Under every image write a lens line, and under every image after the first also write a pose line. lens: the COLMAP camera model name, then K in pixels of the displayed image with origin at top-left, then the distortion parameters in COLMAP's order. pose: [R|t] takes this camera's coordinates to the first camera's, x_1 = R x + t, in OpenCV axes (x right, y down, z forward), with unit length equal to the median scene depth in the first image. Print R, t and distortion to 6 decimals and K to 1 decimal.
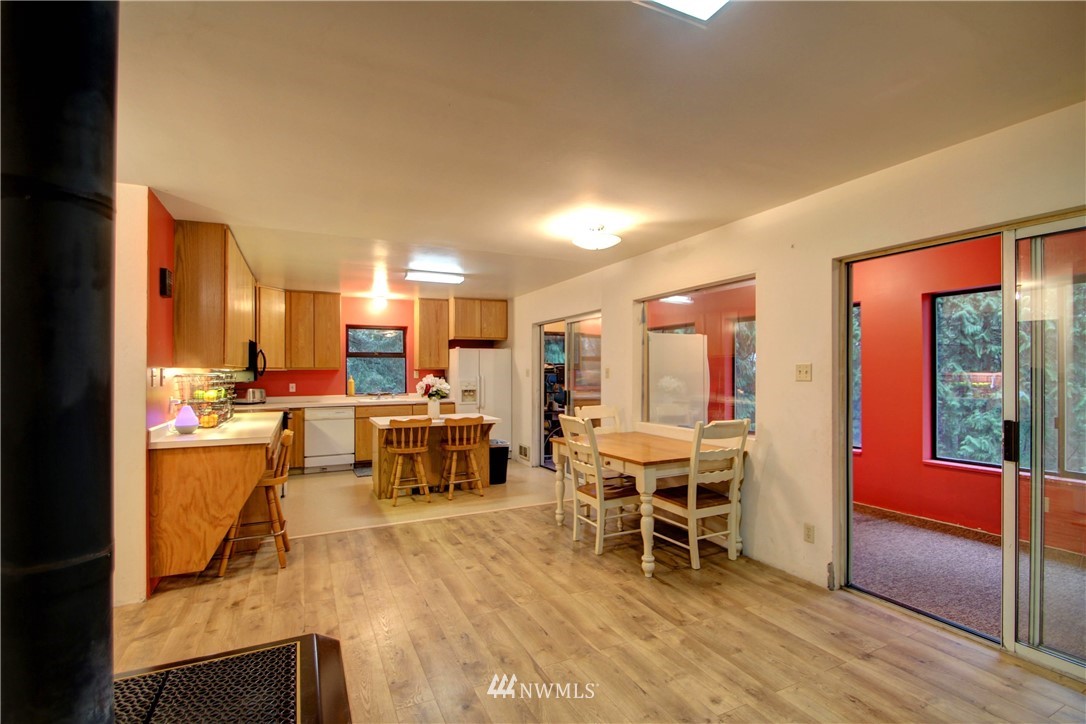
lens RADIAL K [[509.8, 0, 543.0], [0, 509.8, 367.7], [0, 0, 1]] dist [0.000147, 0.000007]
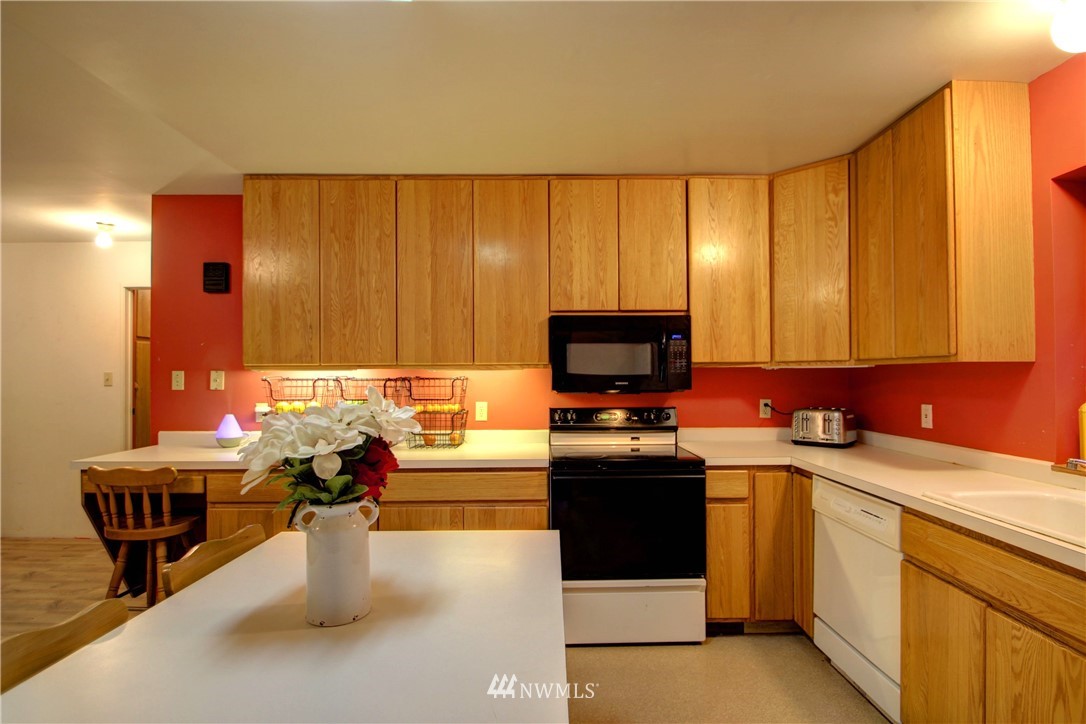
lens RADIAL K [[545.8, 0, 560.2], [0, 545.8, 367.4], [0, 0, 1]] dist [0.000686, -0.016452]
pose [[-0.423937, -0.006809, -0.905666, -0.050215], [0.009000, 0.999891, -0.011731, 0.008270], [0.905647, -0.013124, -0.423829, 0.962706]]
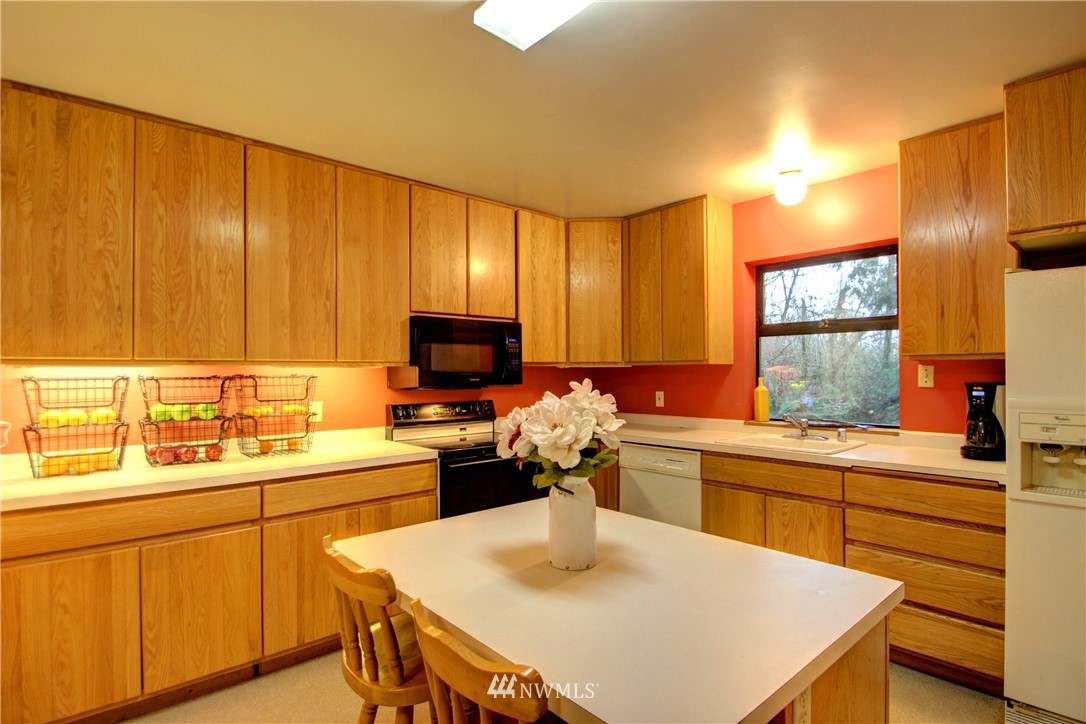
lens RADIAL K [[545.8, 0, 560.2], [0, 545.8, 367.4], [0, 0, 1]] dist [0.000686, -0.016452]
pose [[0.290186, -0.005284, -0.956956, 0.027503], [0.007634, 0.999966, -0.003206, 0.007367], [0.956940, -0.006375, 0.290217, 0.758696]]
